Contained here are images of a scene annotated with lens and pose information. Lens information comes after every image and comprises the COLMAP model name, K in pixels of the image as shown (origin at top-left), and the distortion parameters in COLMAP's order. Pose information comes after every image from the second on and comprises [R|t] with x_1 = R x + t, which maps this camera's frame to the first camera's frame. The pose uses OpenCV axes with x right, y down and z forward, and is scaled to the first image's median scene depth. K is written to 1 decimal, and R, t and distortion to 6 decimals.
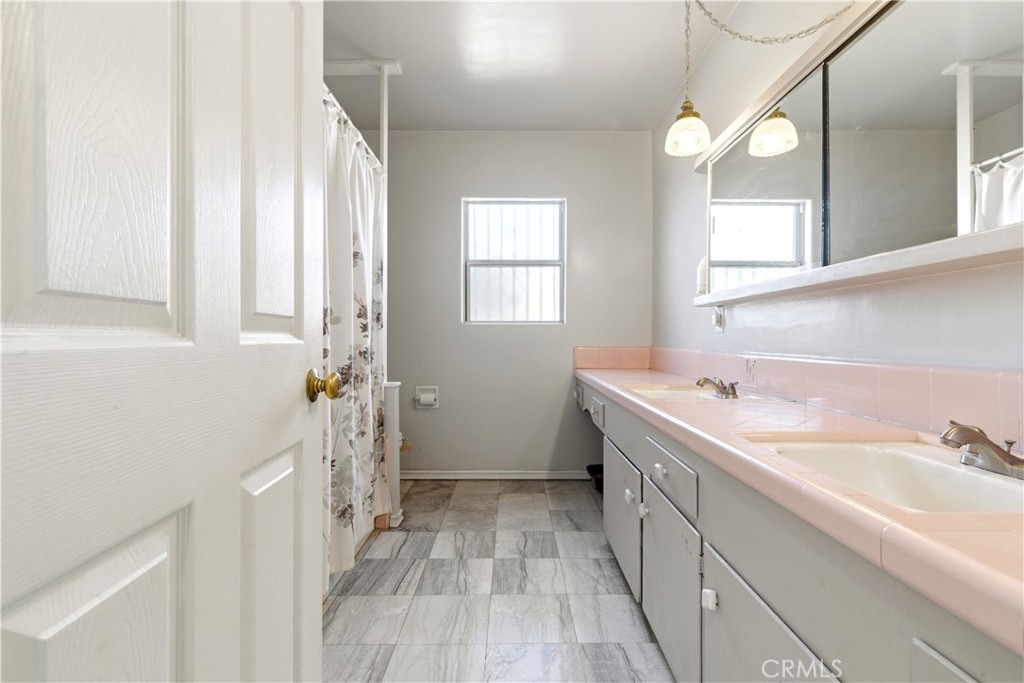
lens RADIAL K [[477.5, 0, 507.7], [0, 477.5, 335.3], [0, 0, 1]] dist [0.007482, -0.000696]
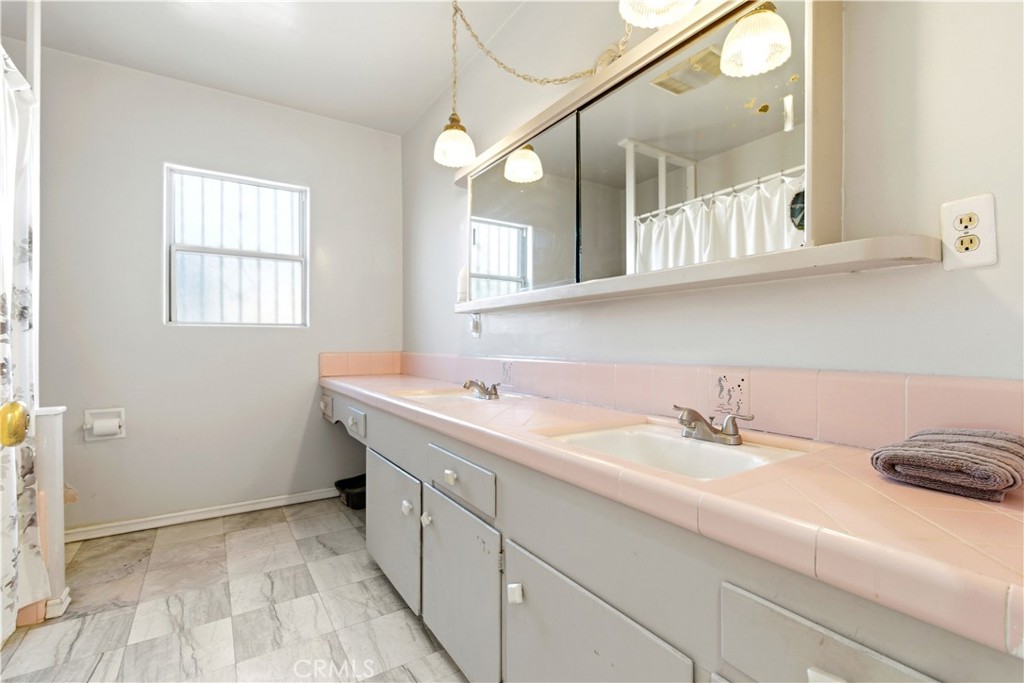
lens RADIAL K [[475.1, 0, 513.6], [0, 475.1, 340.1], [0, 0, 1]] dist [0.007346, -0.001073]
pose [[0.835870, 0.001943, 0.548924, -0.066592], [-0.001542, 0.999998, -0.001191, 0.000245], [-0.548925, 0.000149, 0.835871, 0.058705]]
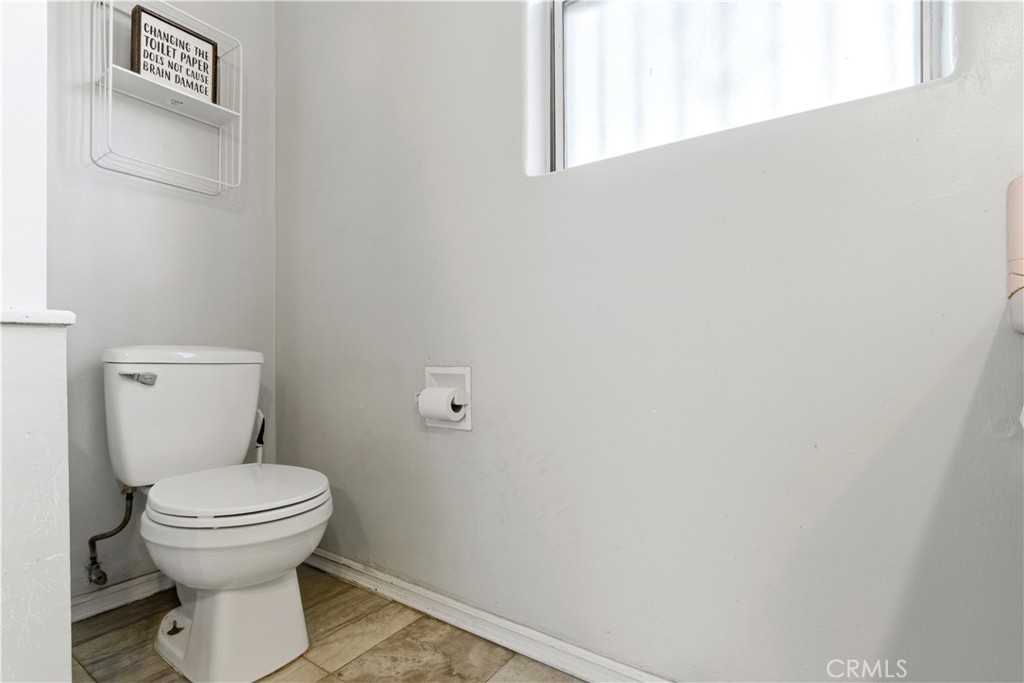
lens RADIAL K [[474.8, 0, 512.0], [0, 474.8, 357.0], [0, 0, 1]] dist [-0.043047, -0.000173]
pose [[0.828827, 0.002038, -0.559502, 0.101269], [0.003050, 0.999962, 0.008160, 0.135620], [0.559497, -0.008470, 0.828789, 1.036229]]
